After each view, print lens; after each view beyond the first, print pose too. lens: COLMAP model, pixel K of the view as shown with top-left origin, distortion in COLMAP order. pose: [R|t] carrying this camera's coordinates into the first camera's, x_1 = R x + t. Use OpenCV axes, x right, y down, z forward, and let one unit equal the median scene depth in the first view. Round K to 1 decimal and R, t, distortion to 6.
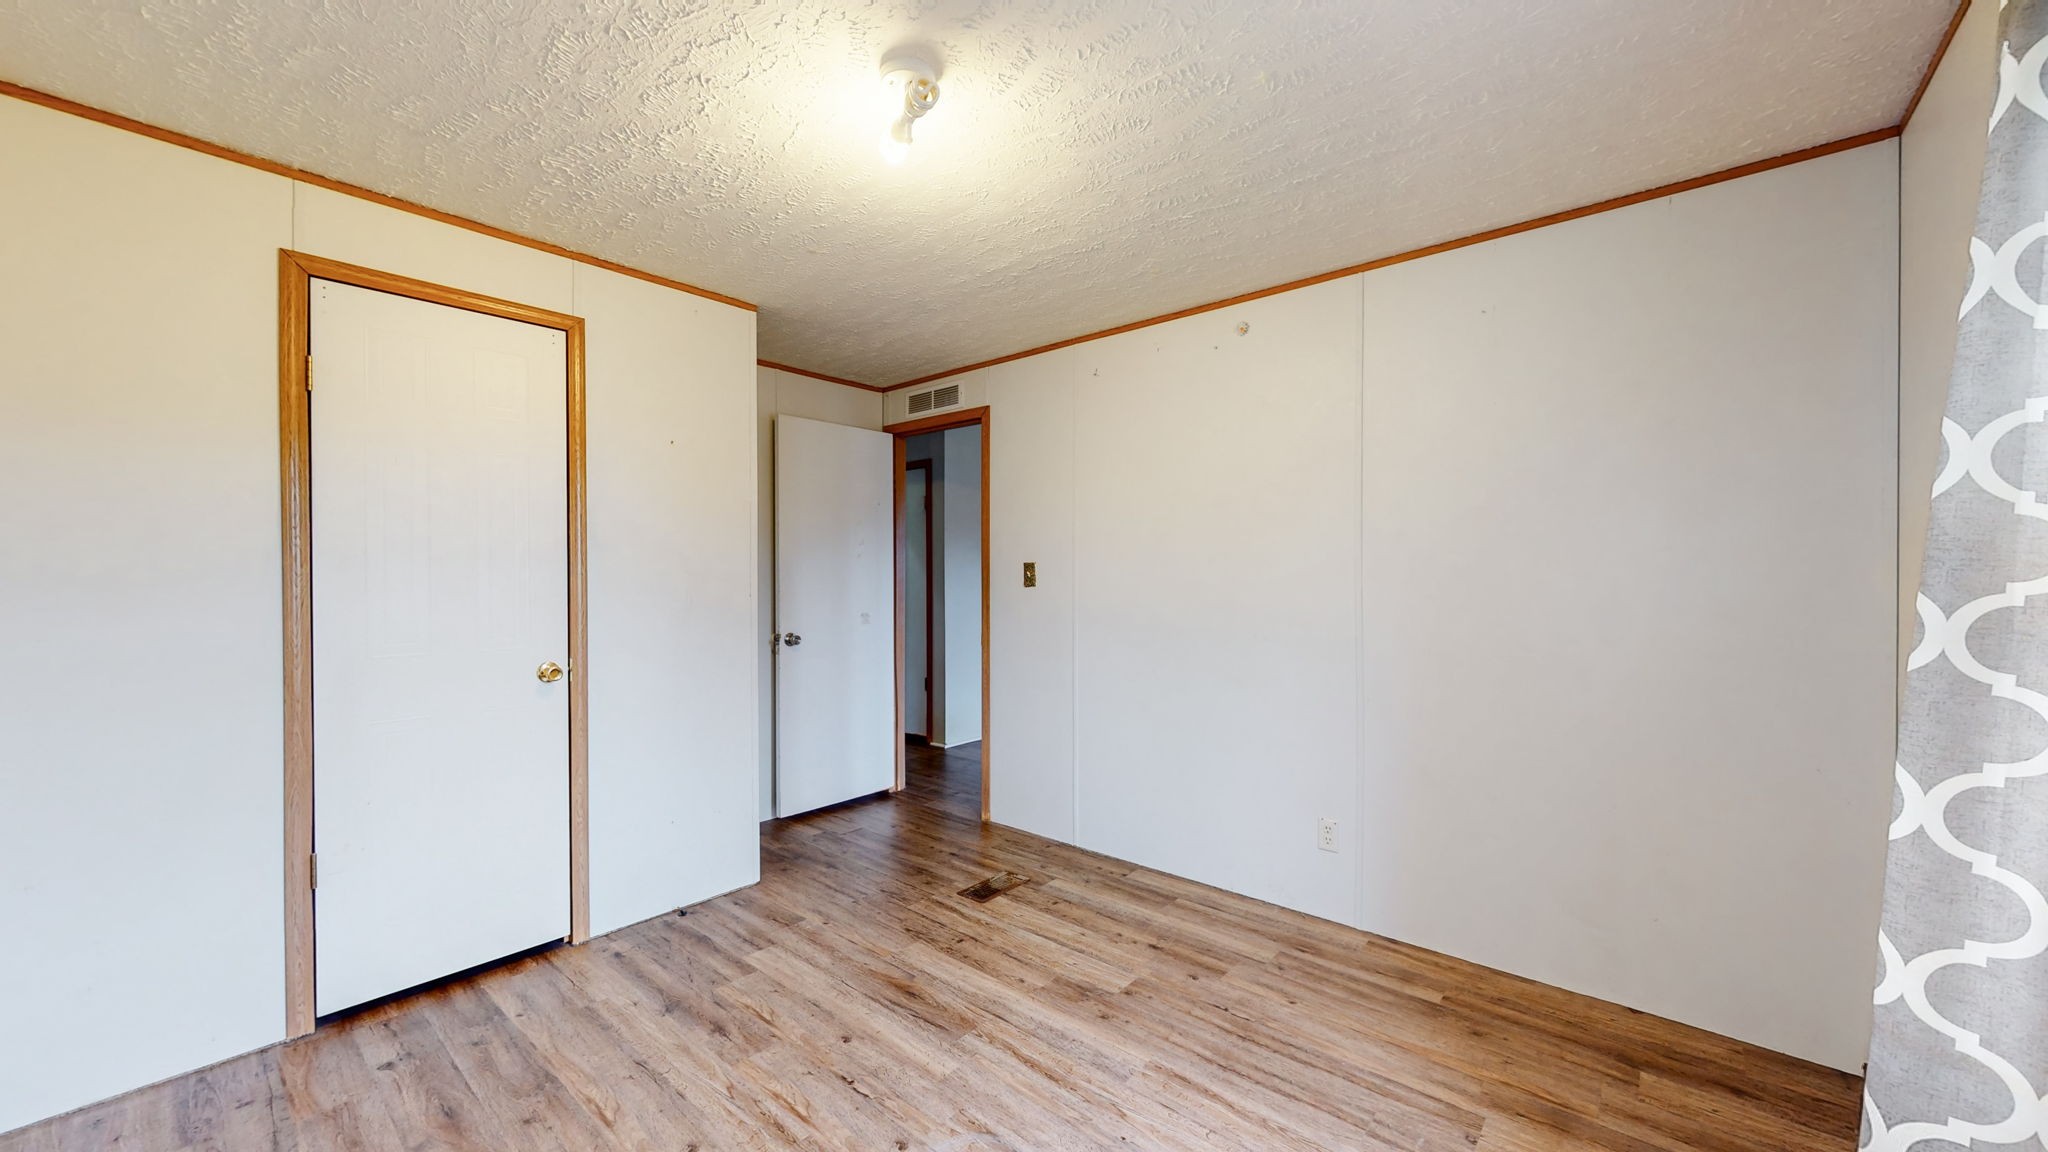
lens RADIAL K [[752.6, 0, 1024.8], [0, 752.6, 578.2], [0, 0, 1]] dist [0.000266, 0.000206]
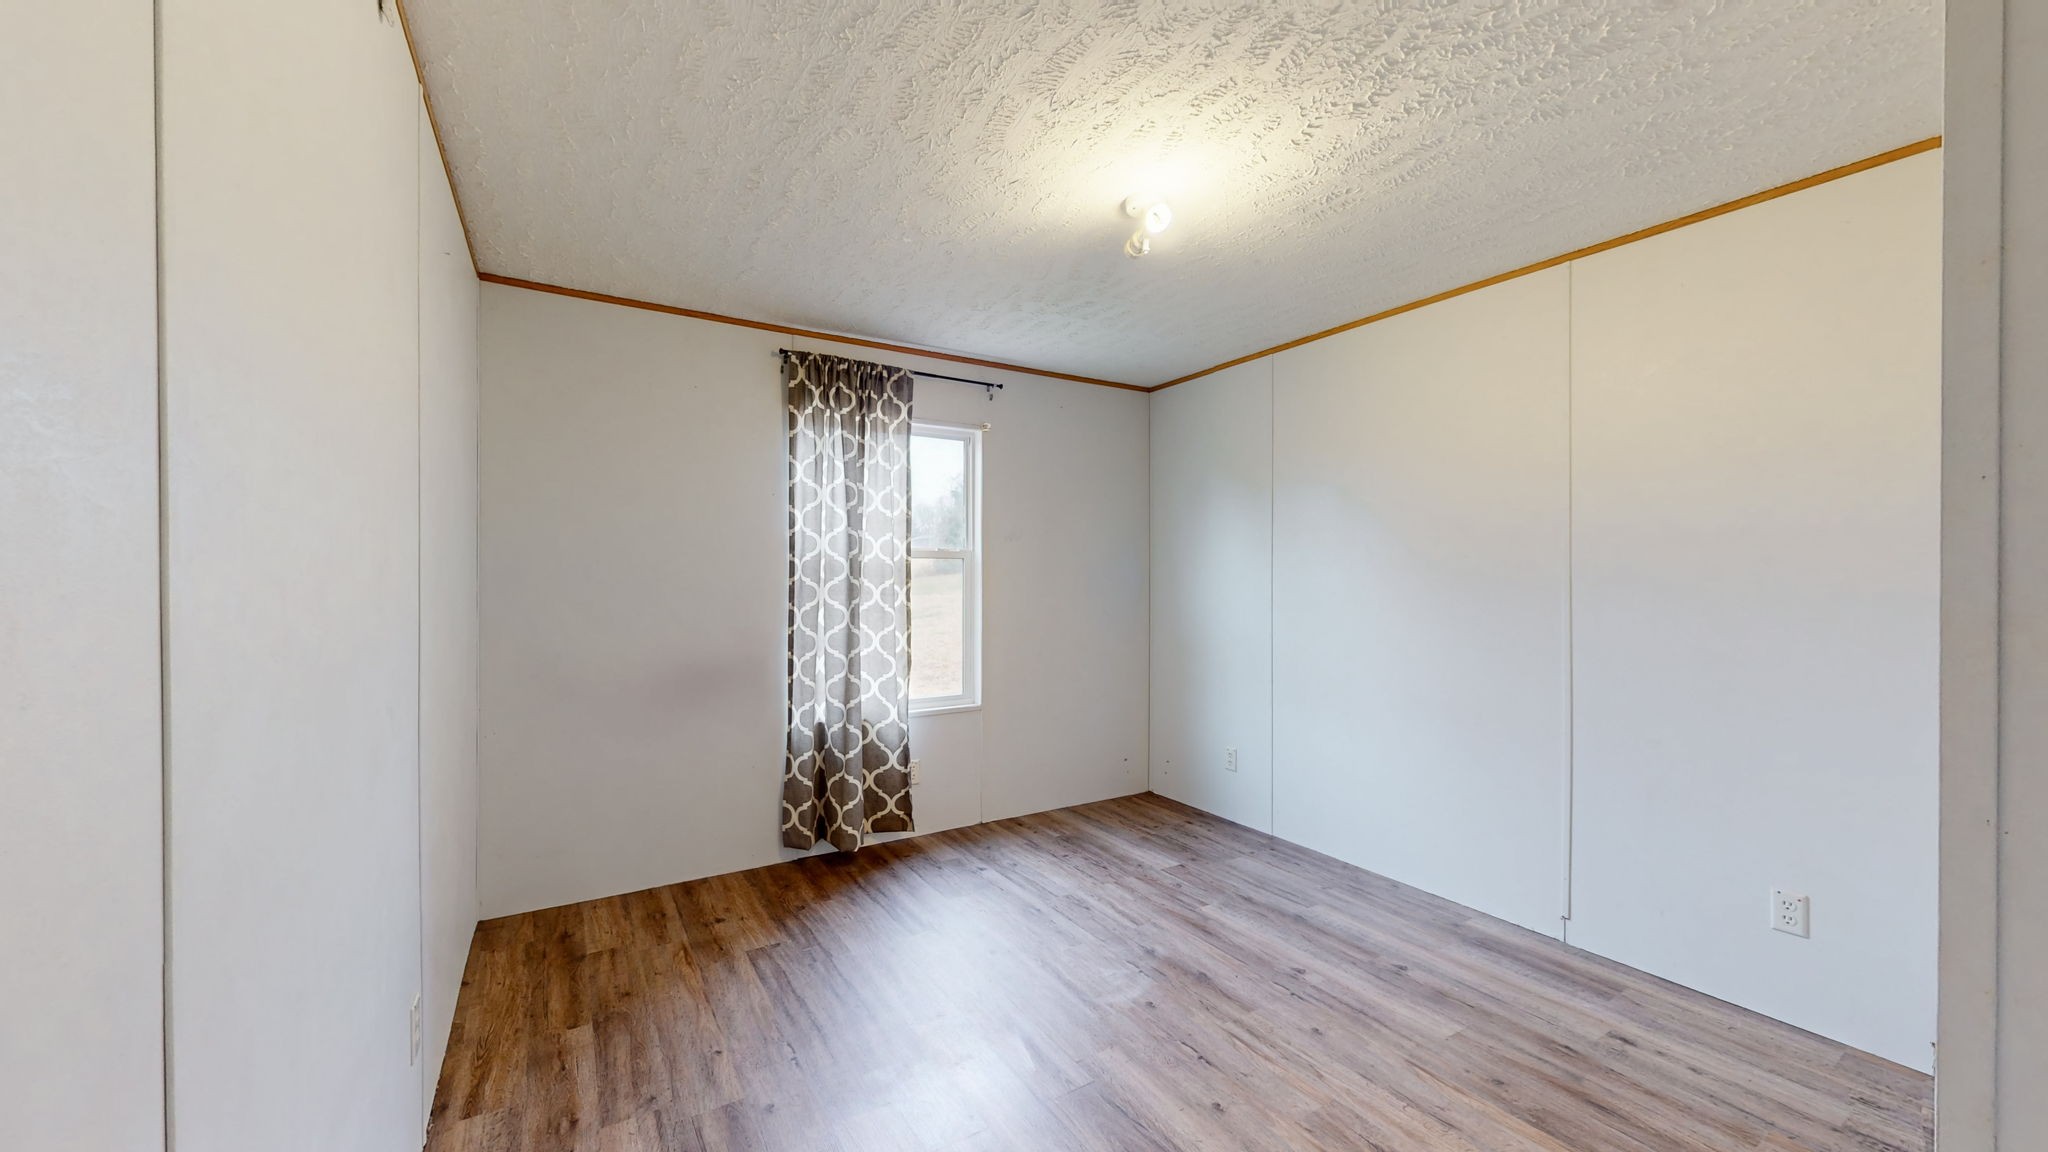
lens RADIAL K [[752.6, 0, 1024.8], [0, 752.6, 578.2], [0, 0, 1]] dist [0.000266, 0.000206]
pose [[-0.953239, -0.001998, 0.302212, -0.287898], [0.000574, 0.999964, 0.008420, -0.009543], [-0.302219, 0.008200, -0.953203, 1.904702]]
